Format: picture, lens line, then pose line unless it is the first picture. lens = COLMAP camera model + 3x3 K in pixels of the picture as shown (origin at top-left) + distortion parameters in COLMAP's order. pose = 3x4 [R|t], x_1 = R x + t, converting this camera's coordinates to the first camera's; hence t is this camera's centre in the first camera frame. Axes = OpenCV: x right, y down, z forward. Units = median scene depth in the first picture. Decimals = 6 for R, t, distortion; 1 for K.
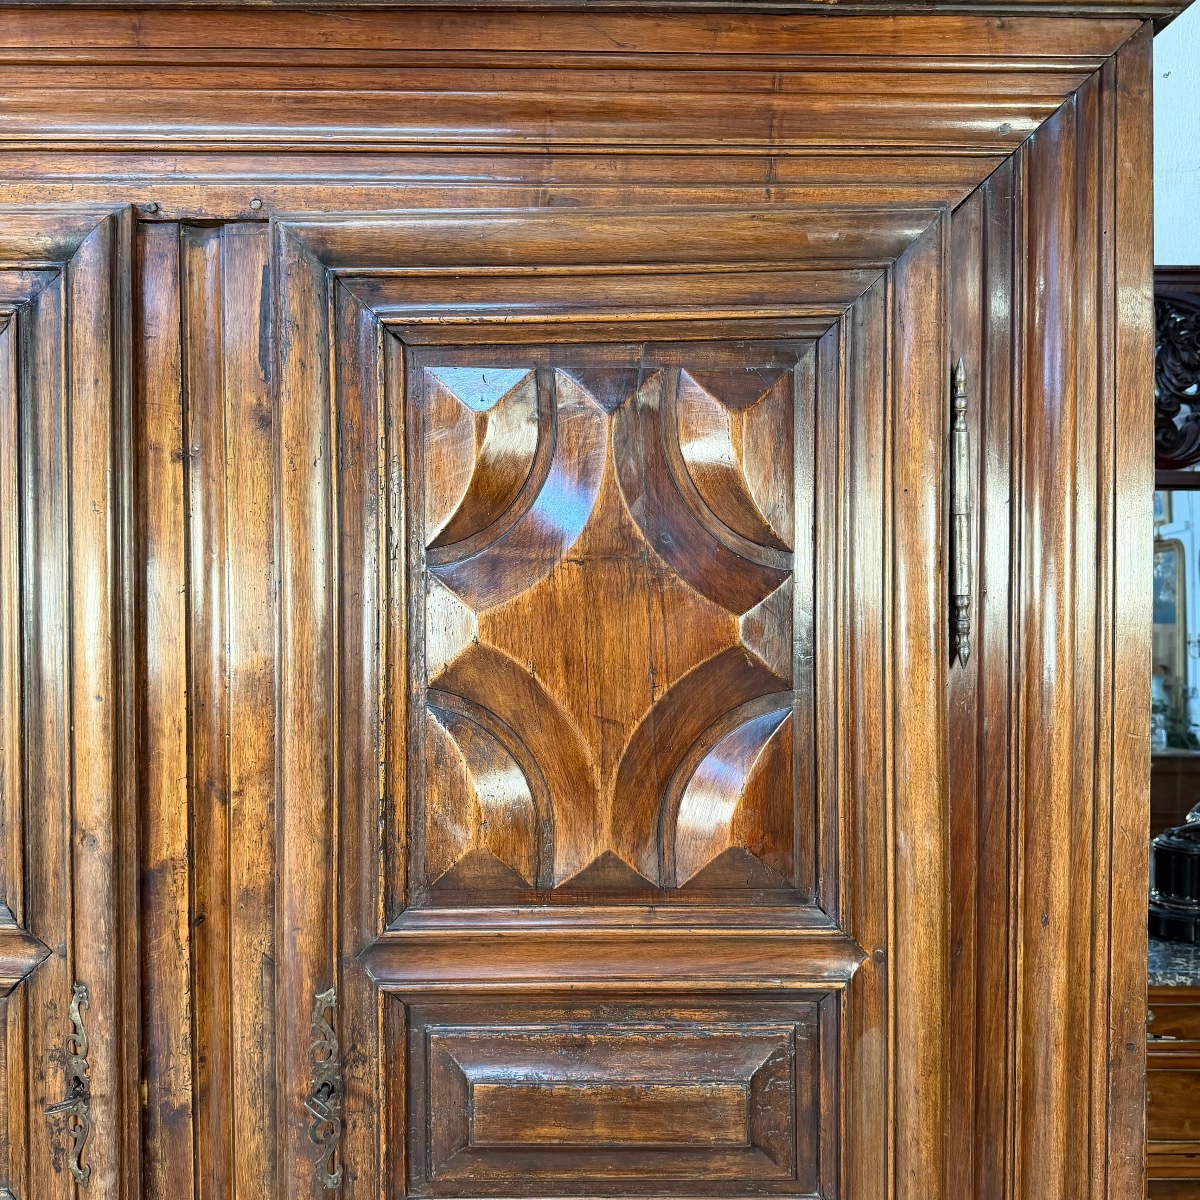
lens RADIAL K [[1016.2, 0, 602.4], [0, 1016.2, 591.9], [0, 0, 1]] dist [0.163094, -0.197324]
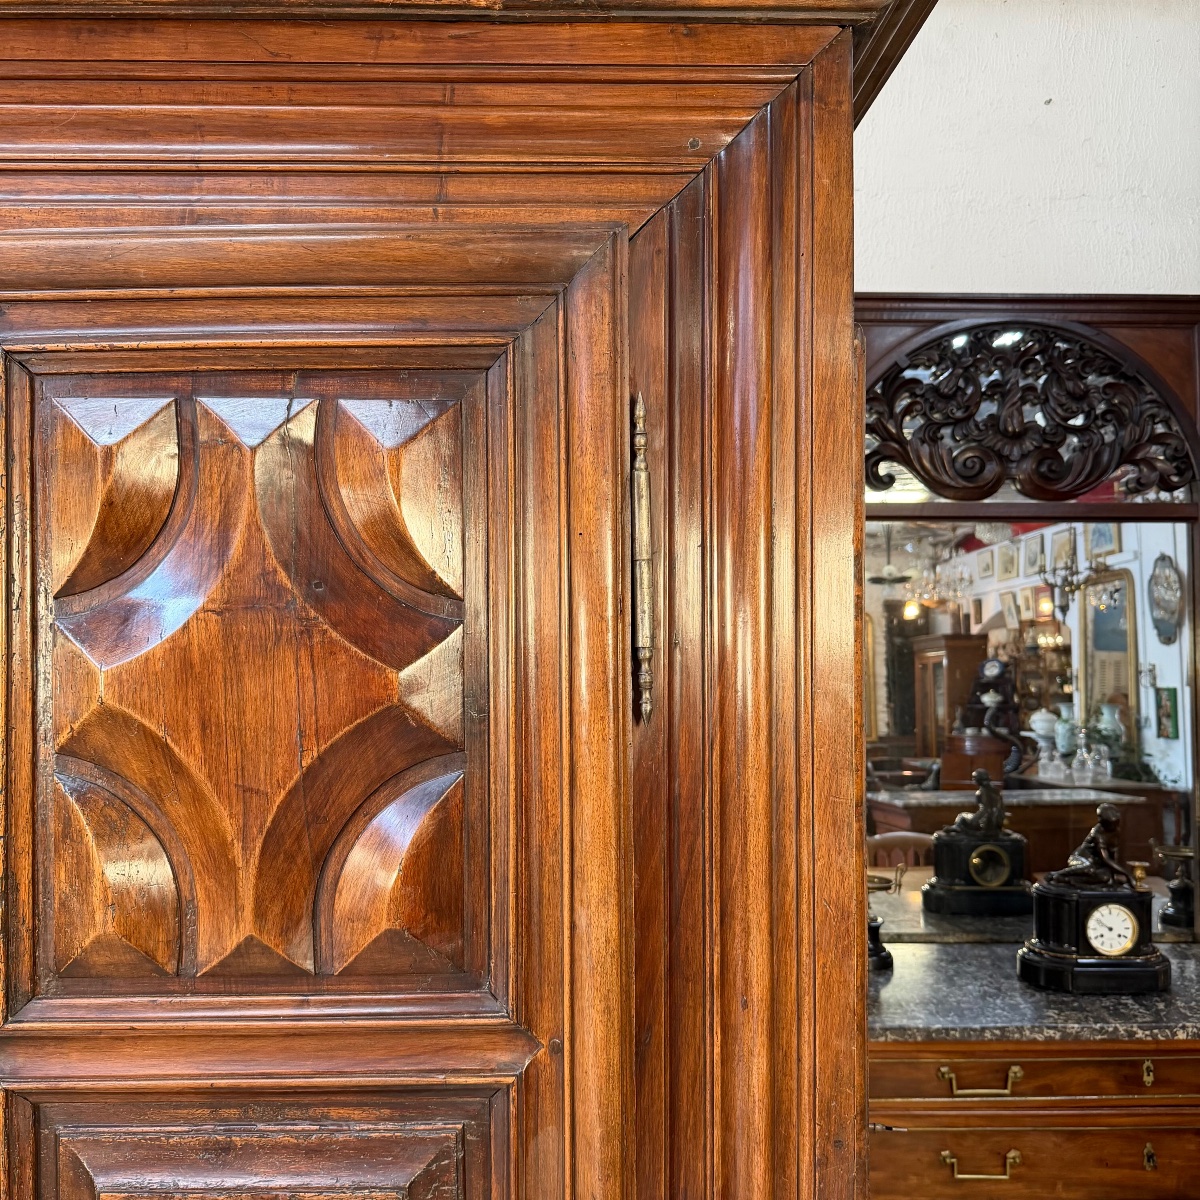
lens RADIAL K [[1015.1, 0, 538.0], [0, 1015.1, 603.1], [0, 0, 1]] dist [0.169390, -0.231361]
pose [[0.999920, -0.003216, -0.012208, 0.263263], [0.002986, 0.999818, -0.018818, -0.019269], [0.012266, 0.018780, 0.999748, 0.087491]]
